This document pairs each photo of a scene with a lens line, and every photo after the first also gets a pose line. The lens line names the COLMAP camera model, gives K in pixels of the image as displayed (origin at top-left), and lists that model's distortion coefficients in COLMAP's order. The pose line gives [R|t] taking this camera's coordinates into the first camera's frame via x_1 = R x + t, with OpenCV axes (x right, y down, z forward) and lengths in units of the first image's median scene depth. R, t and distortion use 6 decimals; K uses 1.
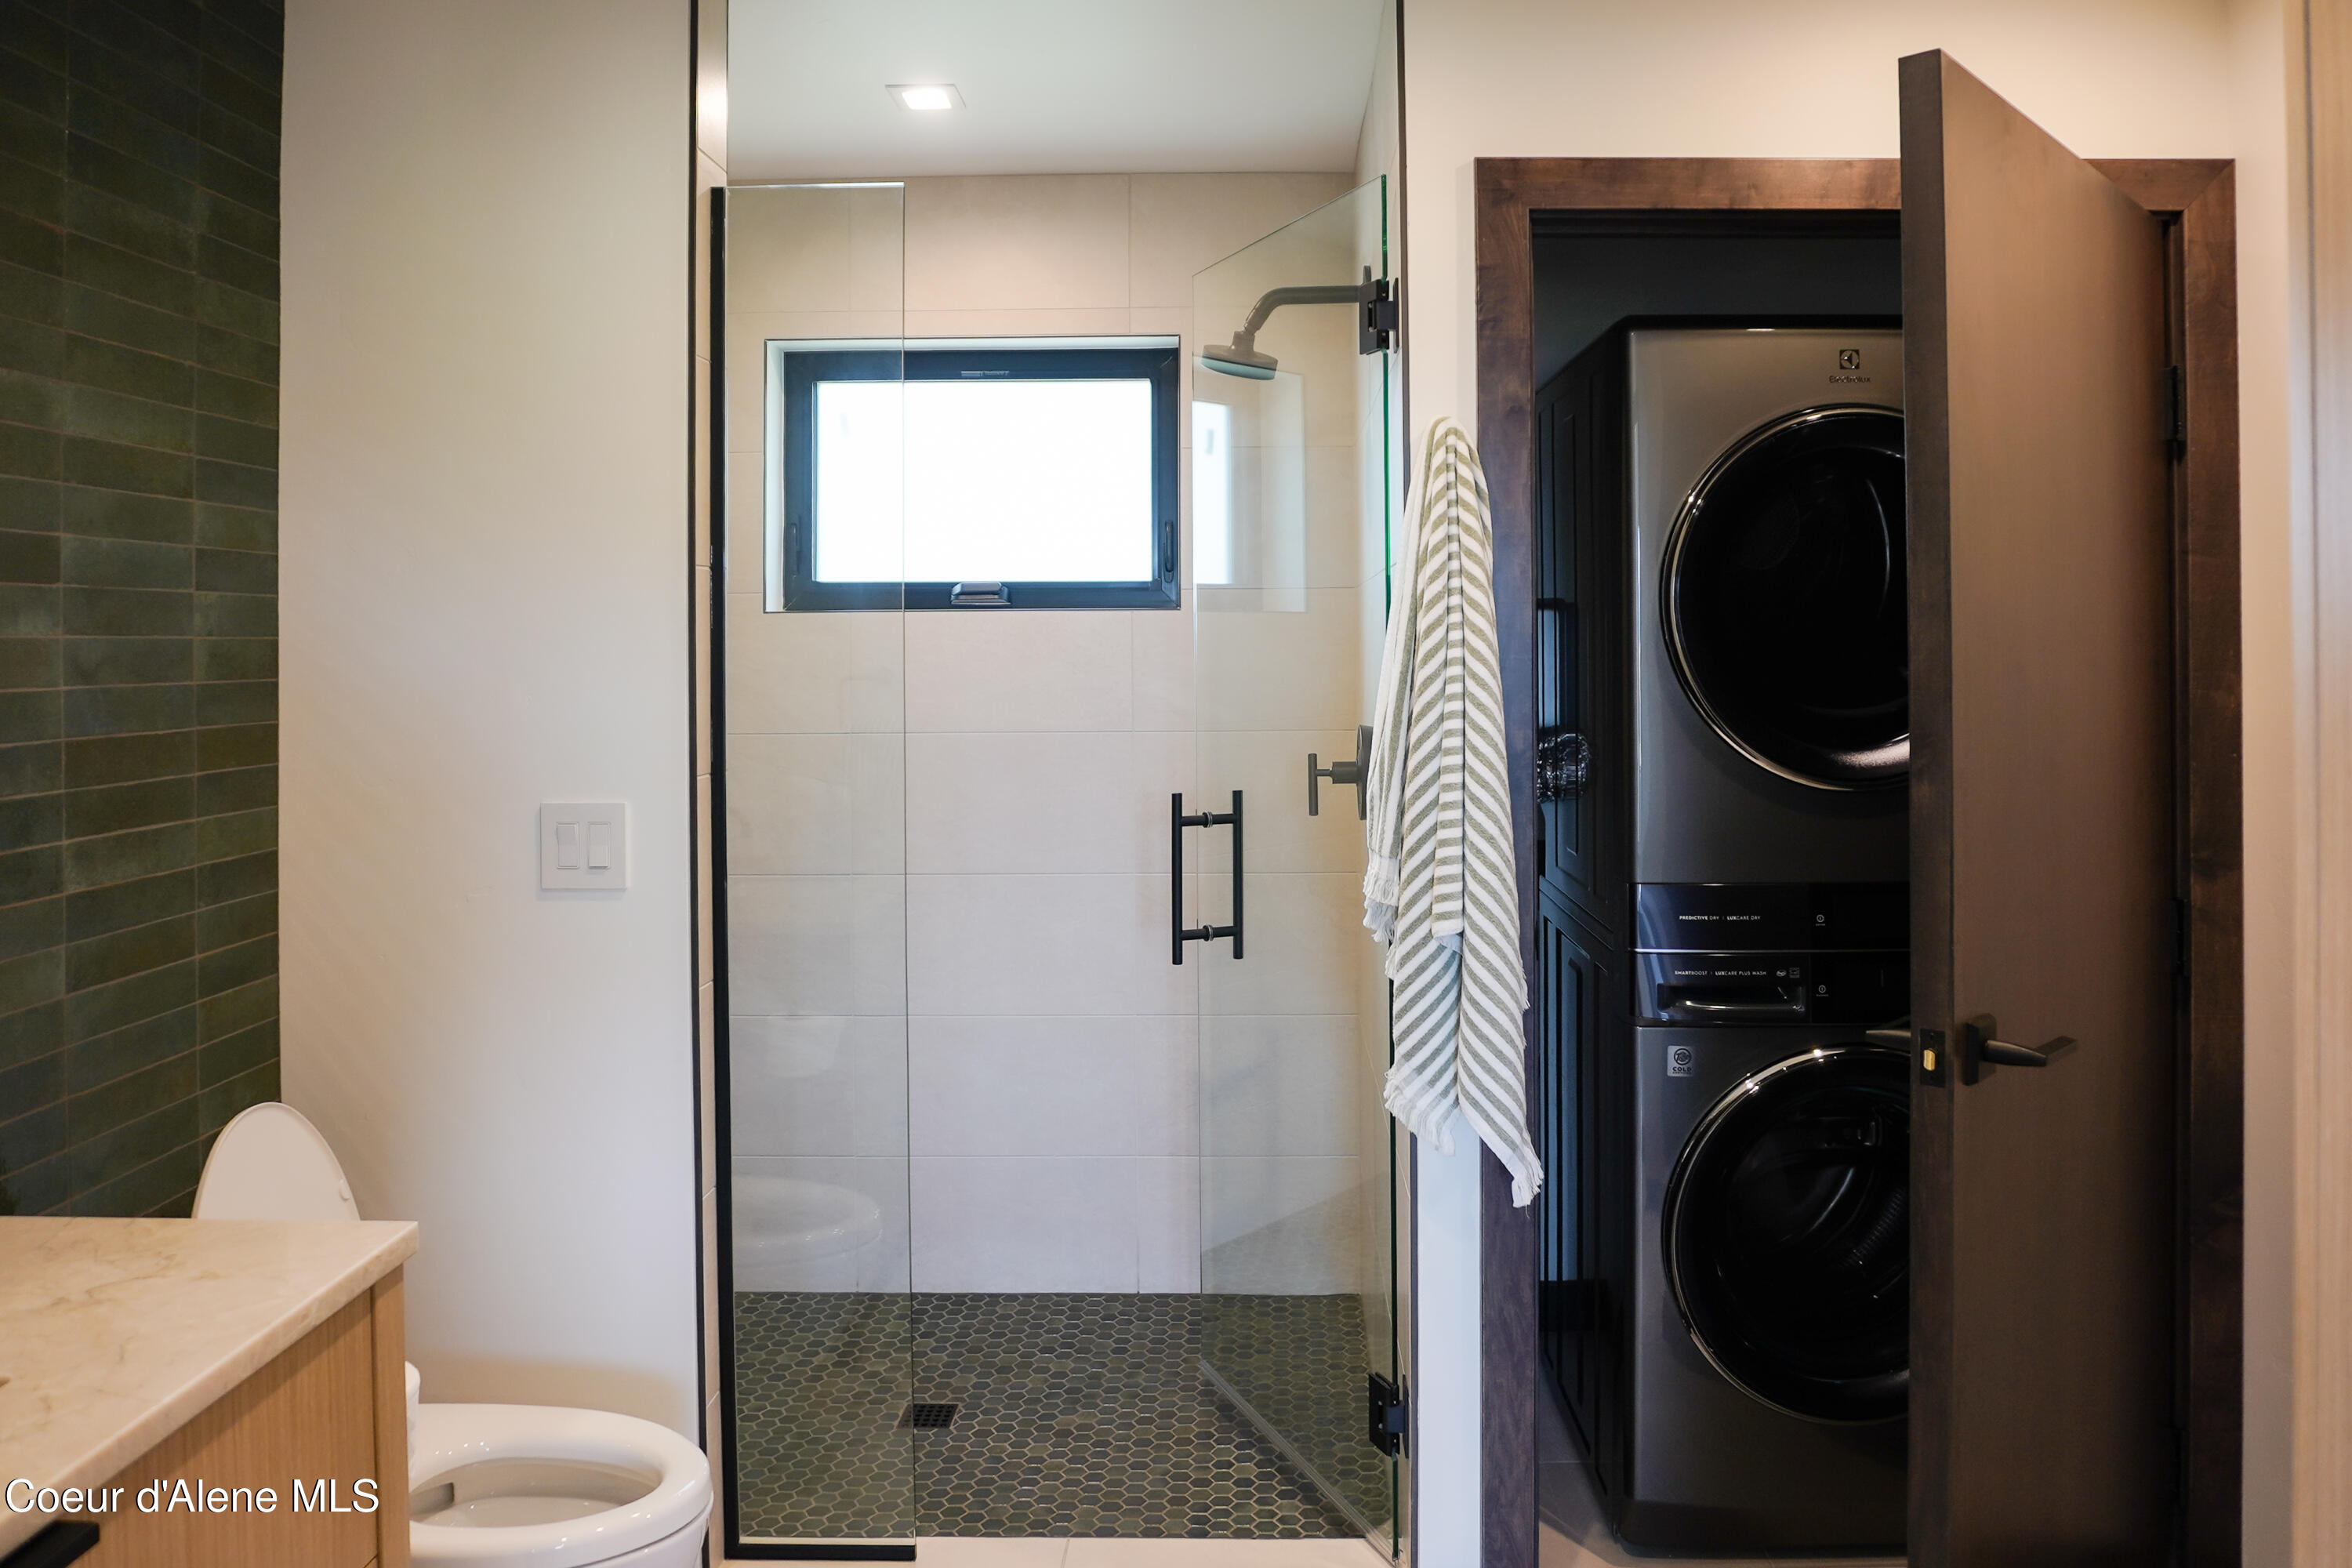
lens RADIAL K [[1715.0, 0, 1186.2], [0, 1715.0, 649.5], [0, 0, 1]] dist [-0.001422, -0.005754]
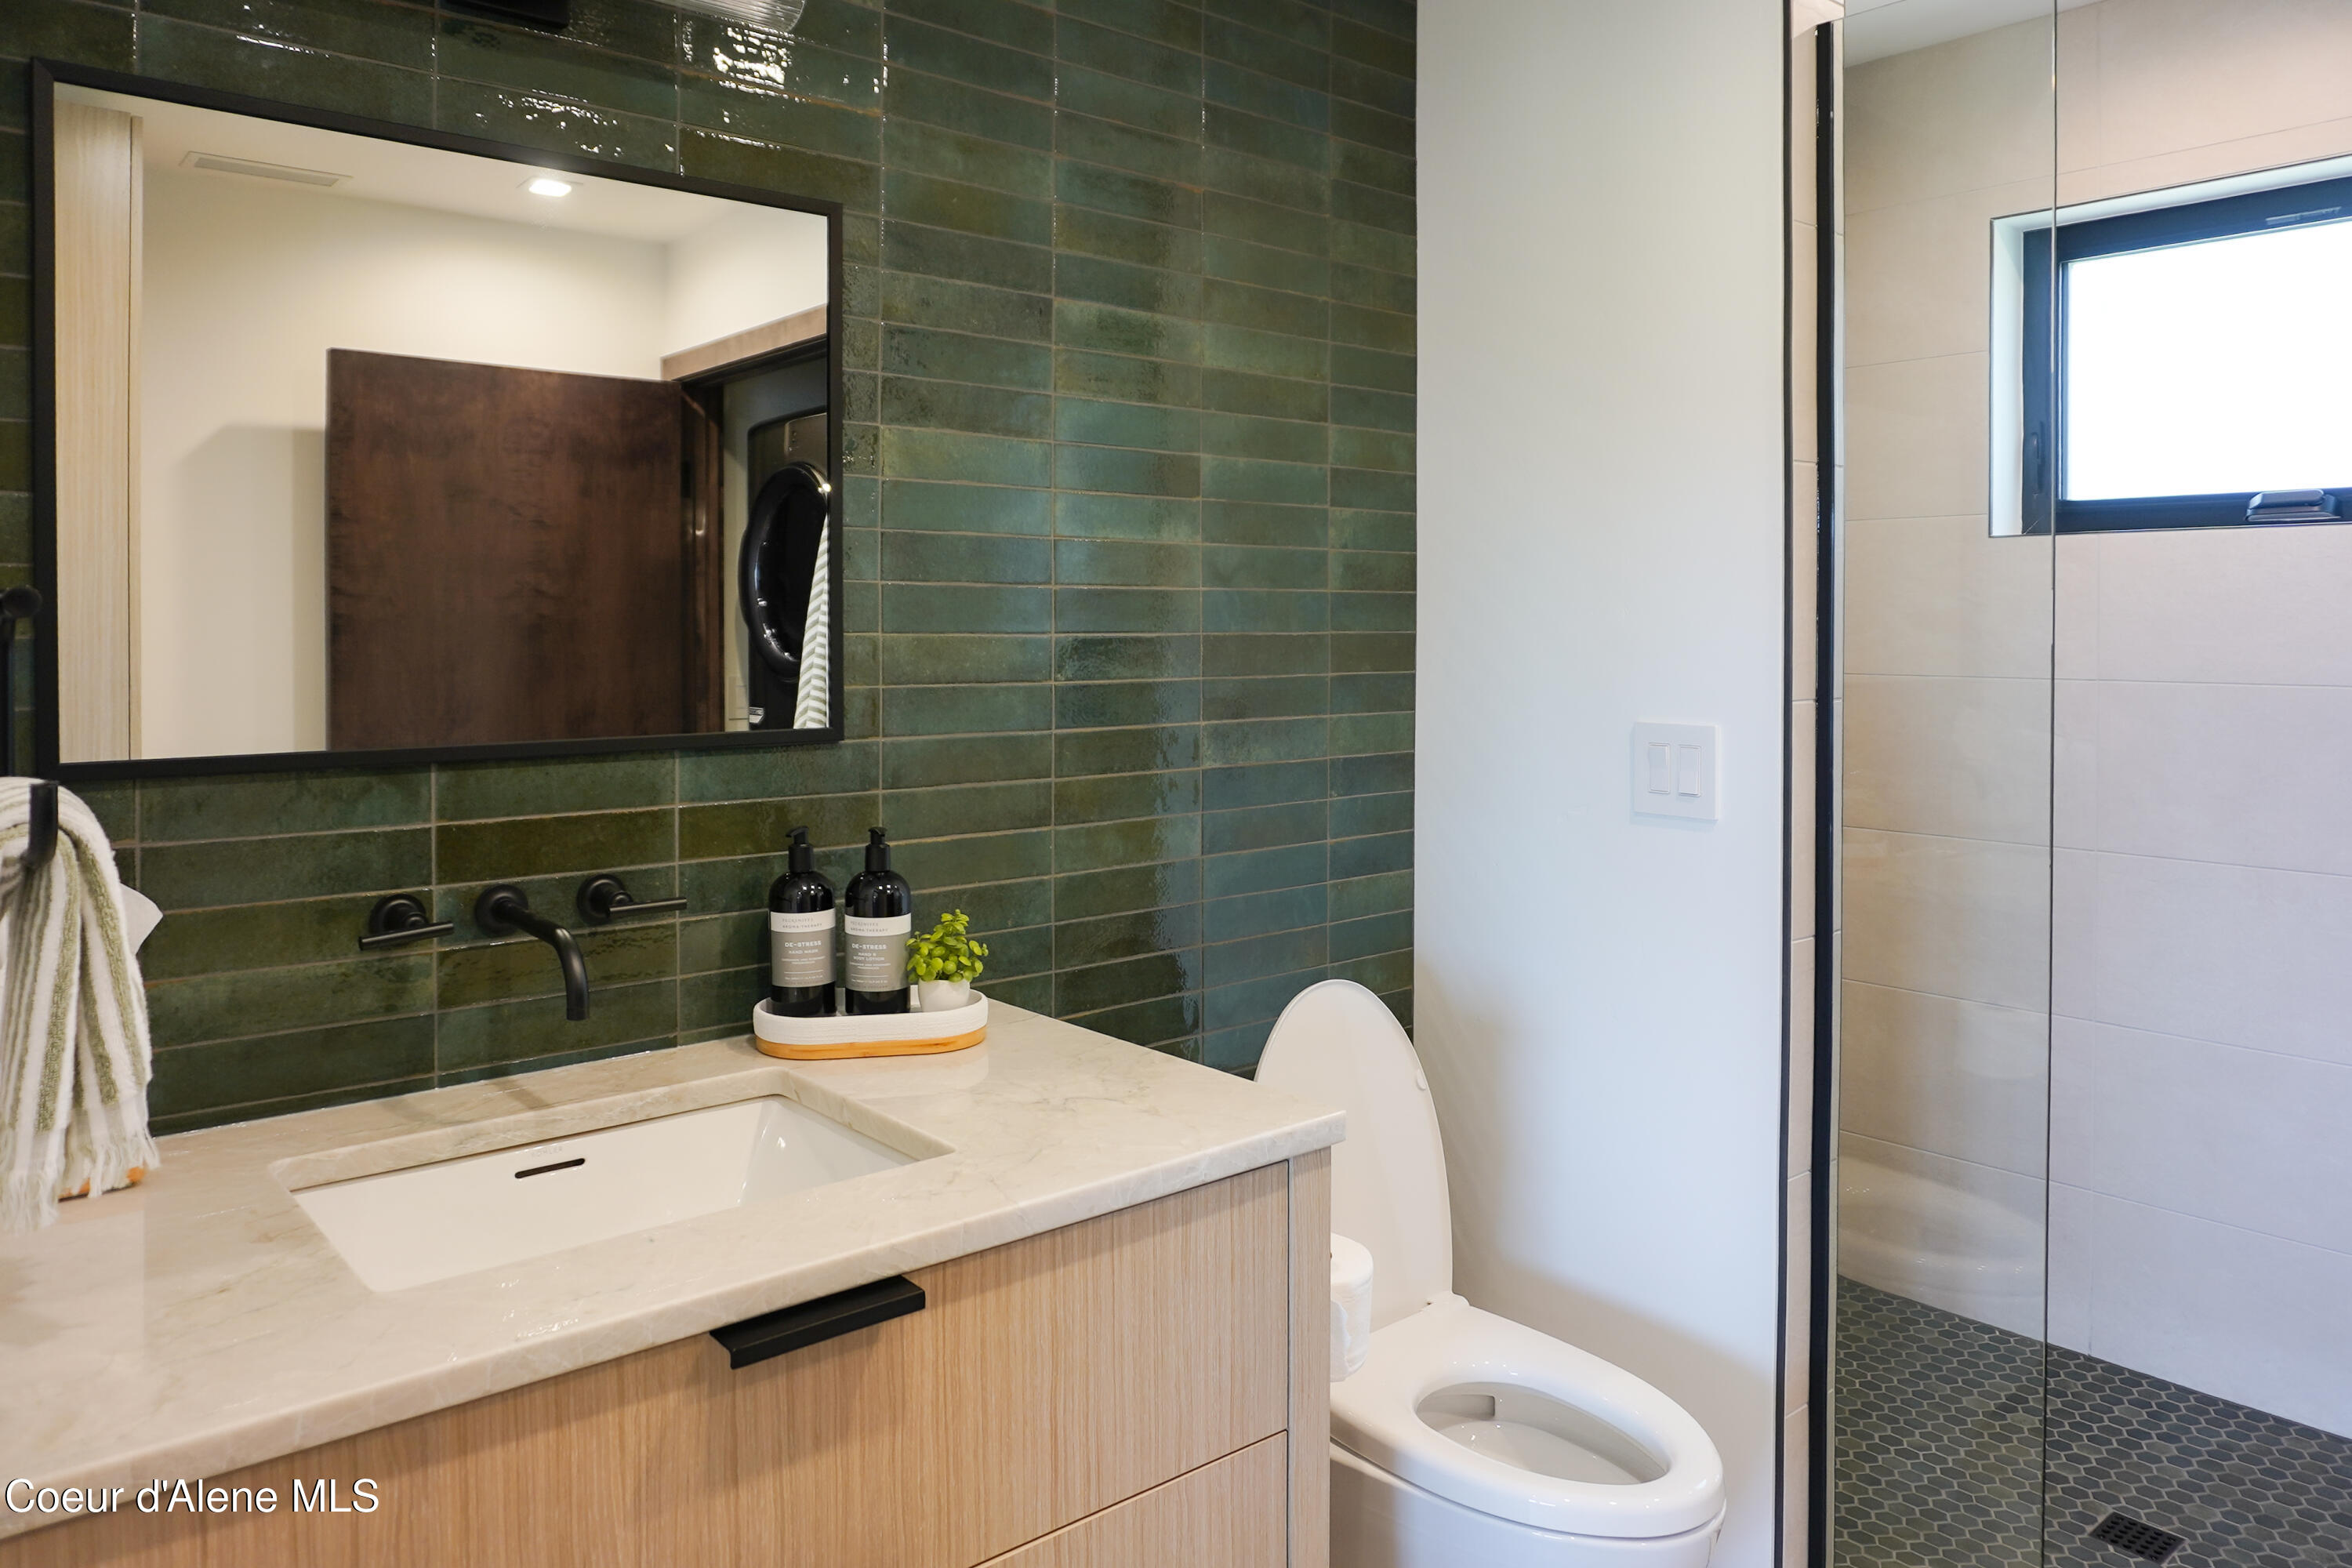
lens RADIAL K [[1654.2, 0, 1173.8], [0, 1654.2, 631.1], [0, 0, 1]] dist [-0.038725, 0.033633]
pose [[0.672817, 0.011536, -0.739719, 0.131196], [-0.011660, 0.999920, 0.004989, 0.039324], [0.739717, 0.005268, 0.672897, 0.206020]]
